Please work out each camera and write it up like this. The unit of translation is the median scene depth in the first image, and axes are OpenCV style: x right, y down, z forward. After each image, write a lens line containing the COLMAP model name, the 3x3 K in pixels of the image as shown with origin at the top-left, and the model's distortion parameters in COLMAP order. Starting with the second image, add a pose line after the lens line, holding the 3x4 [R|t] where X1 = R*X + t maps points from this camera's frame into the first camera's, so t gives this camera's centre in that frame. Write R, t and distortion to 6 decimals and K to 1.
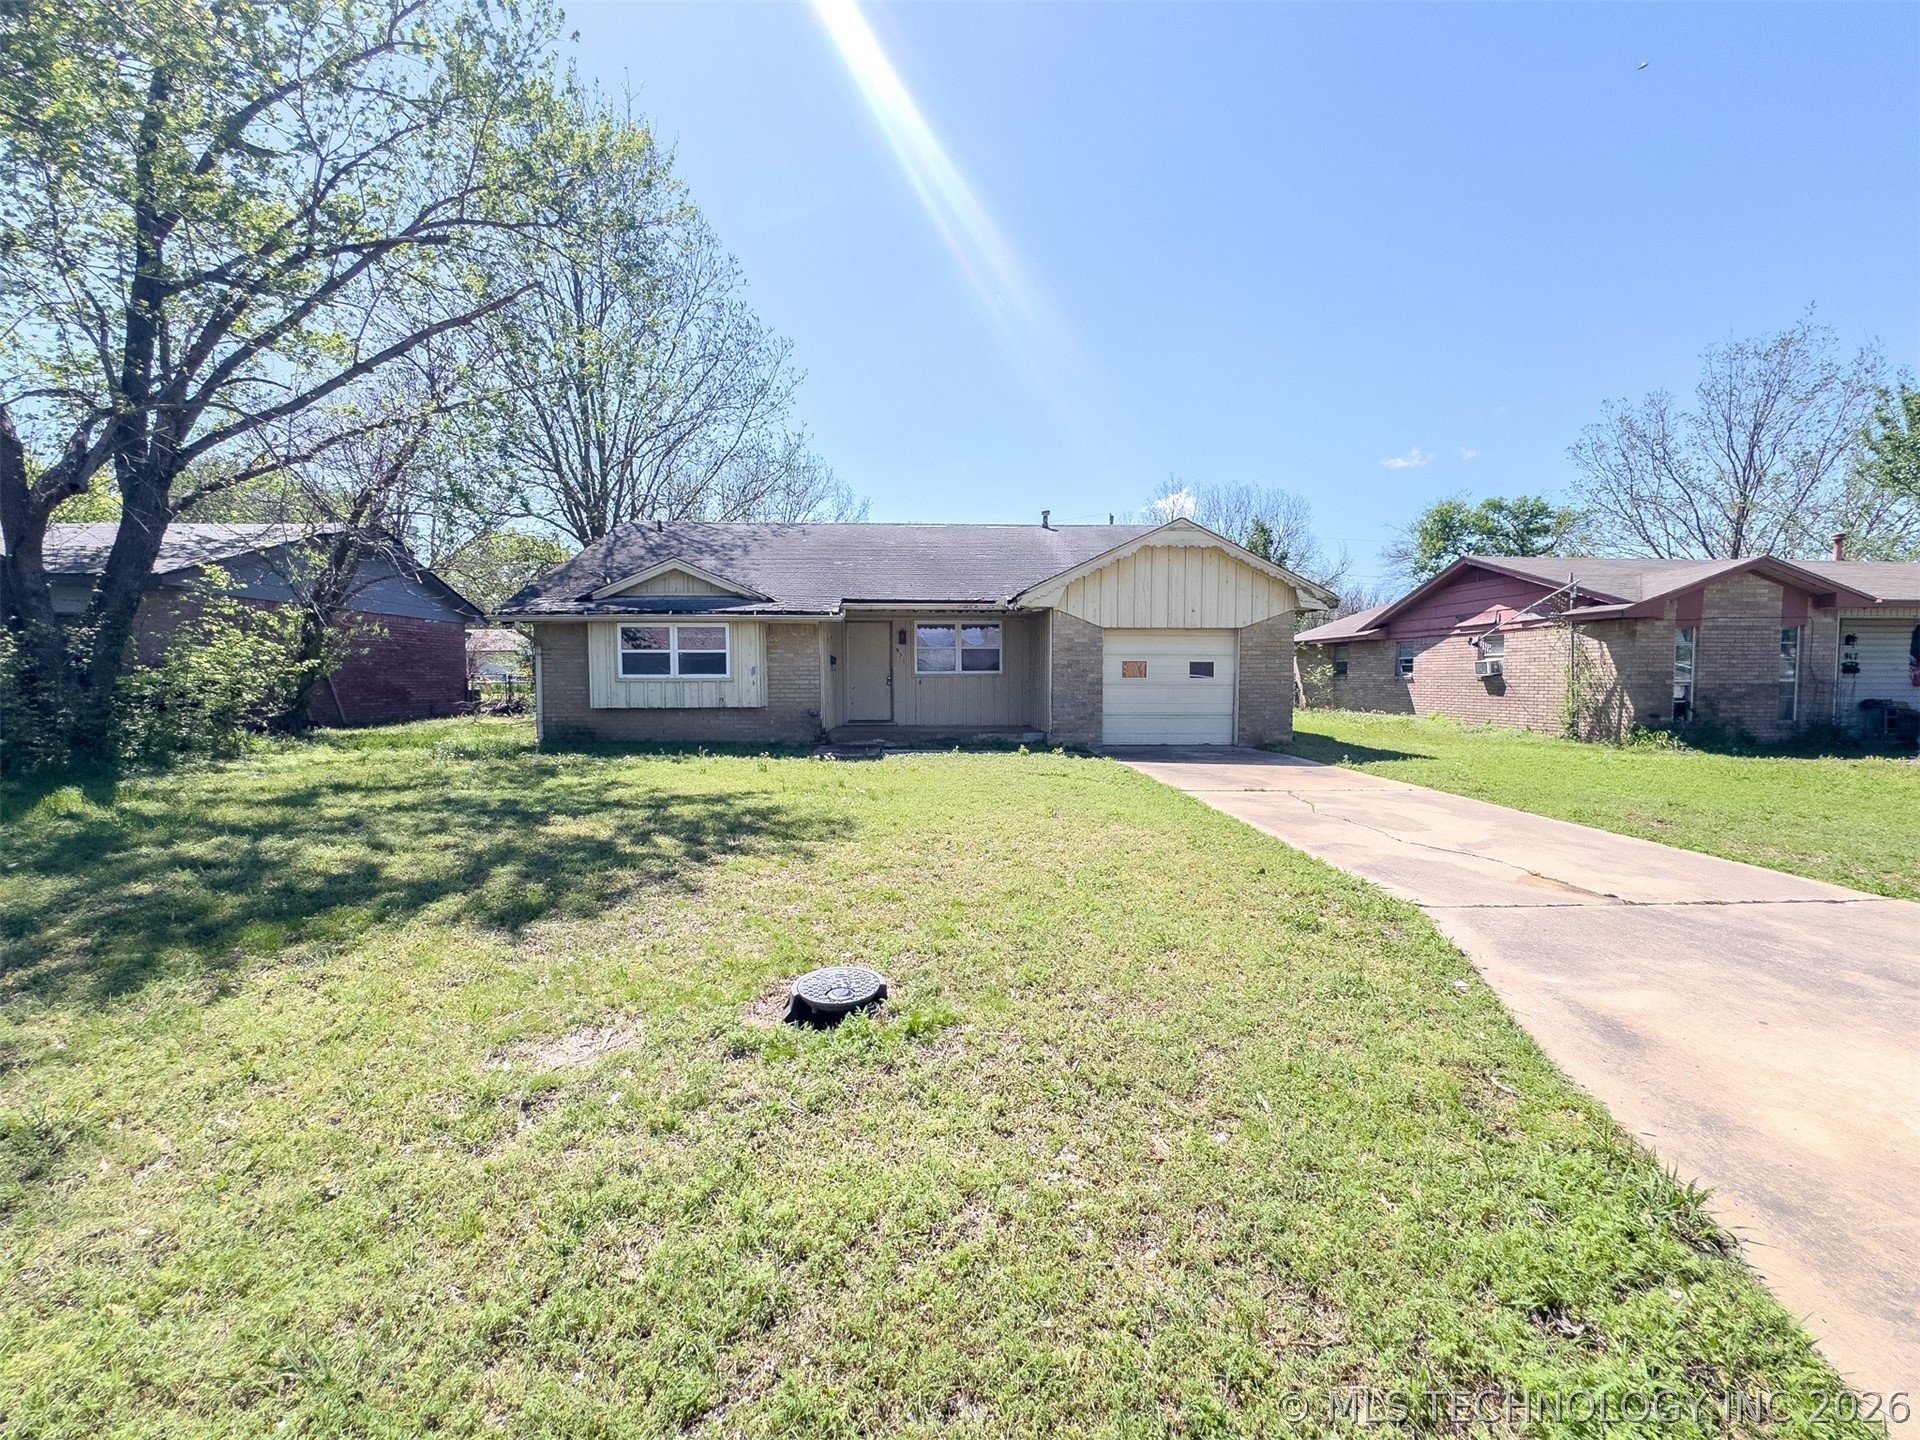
lens RADIAL K [[773.9, 0, 960.0], [0, 773.9, 720.0], [0, 0, 1]] dist [-0.002216, -0.000001]
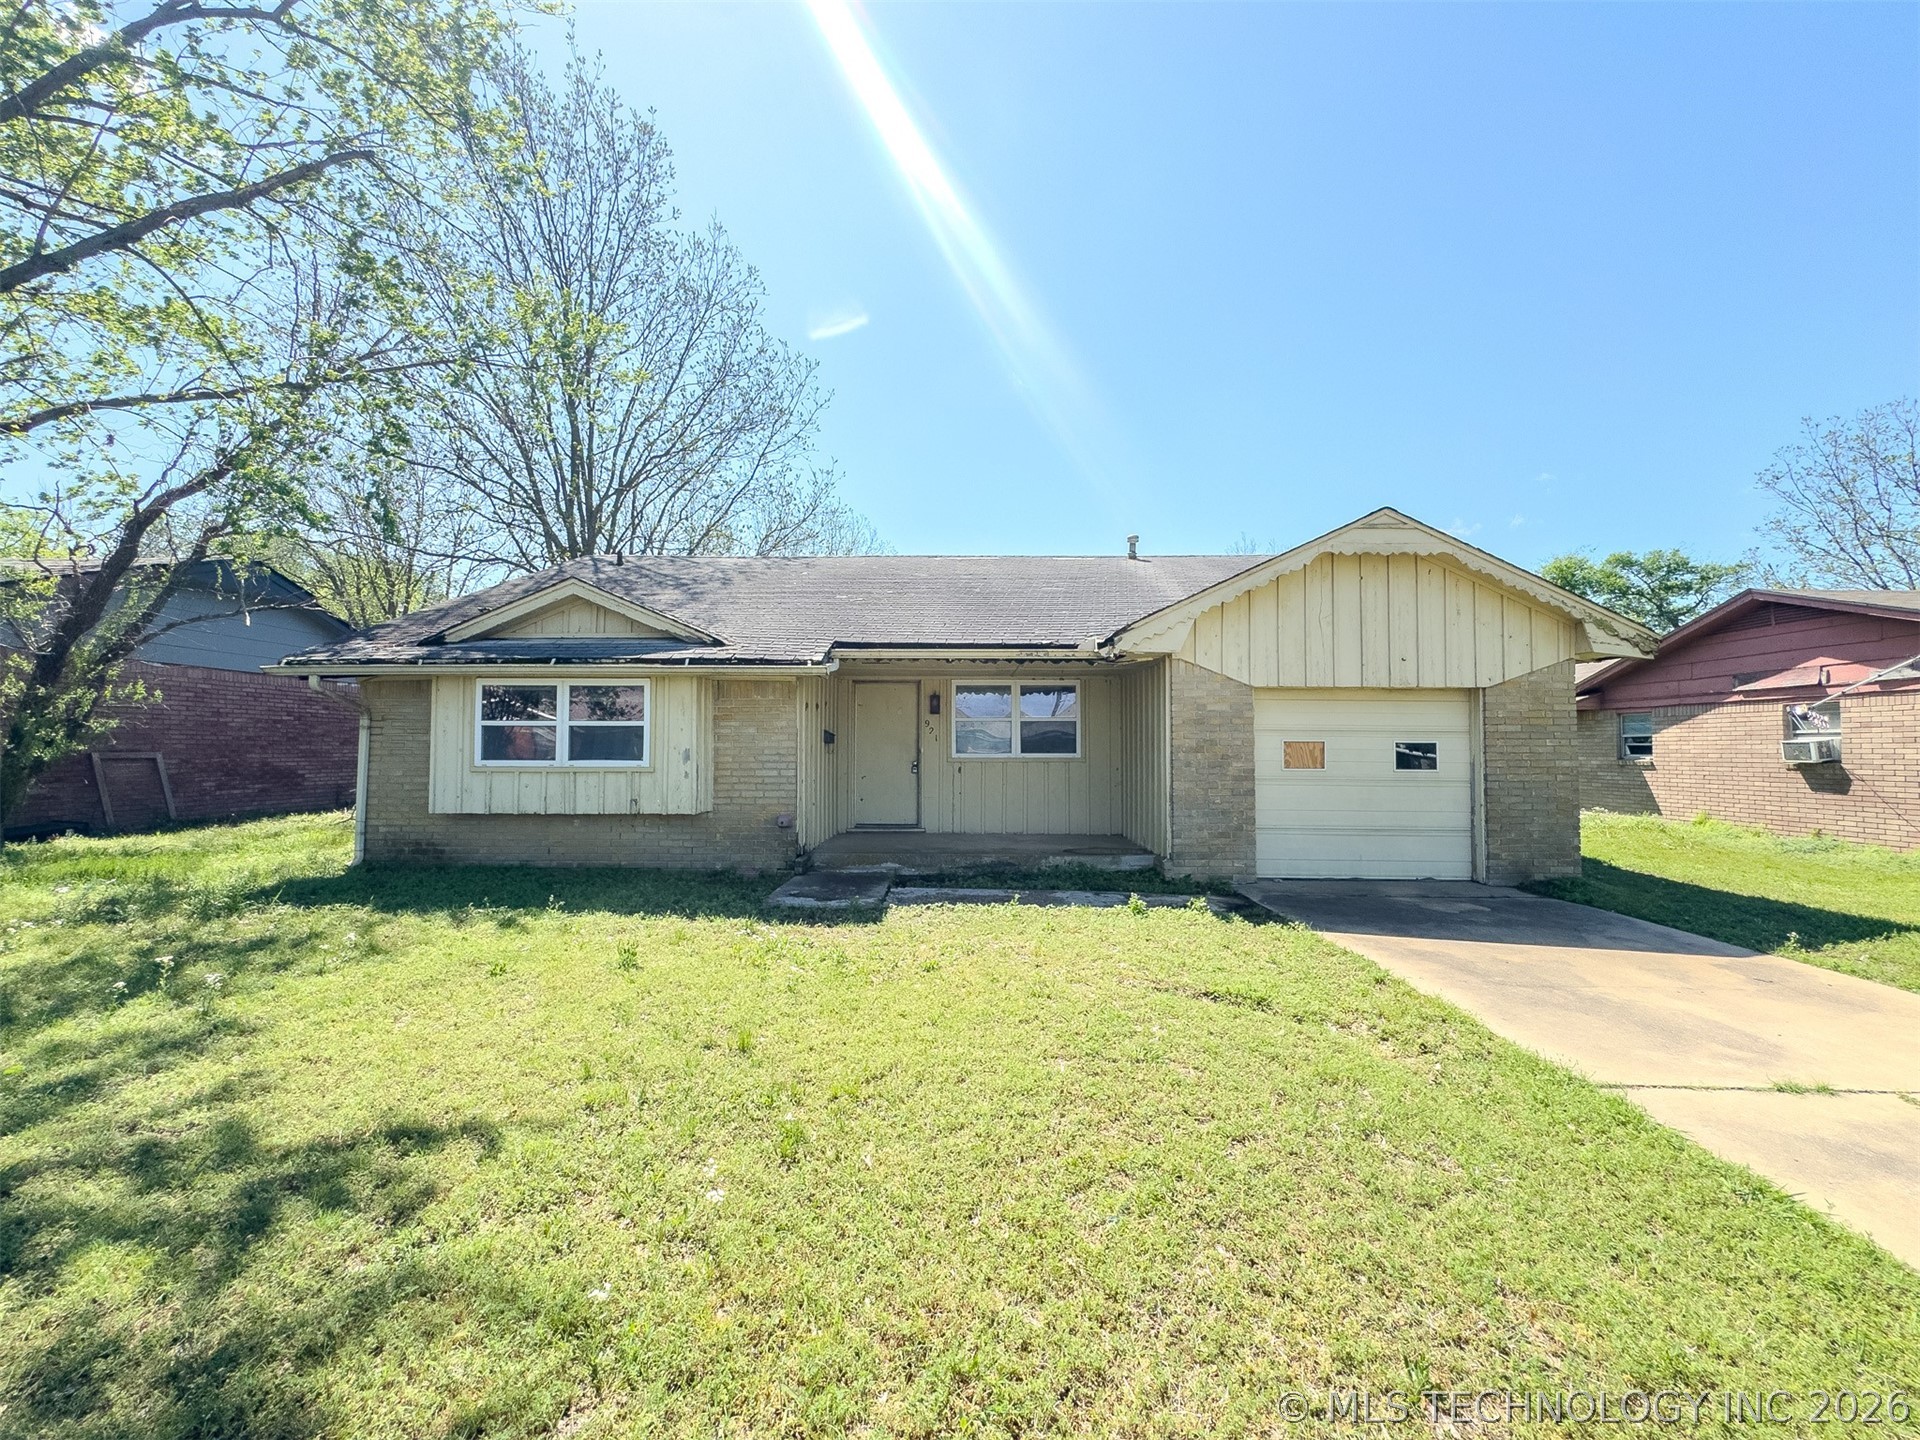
lens RADIAL K [[771.2, 0, 960.0], [0, 771.2, 720.0], [0, 0, 1]] dist [0.001264, 0.000079]
pose [[0.997719, 0.002111, -0.067471, -0.006380], [-0.008433, 0.995580, -0.093540, -0.033524], [0.066975, 0.093896, 0.993327, 0.372291]]
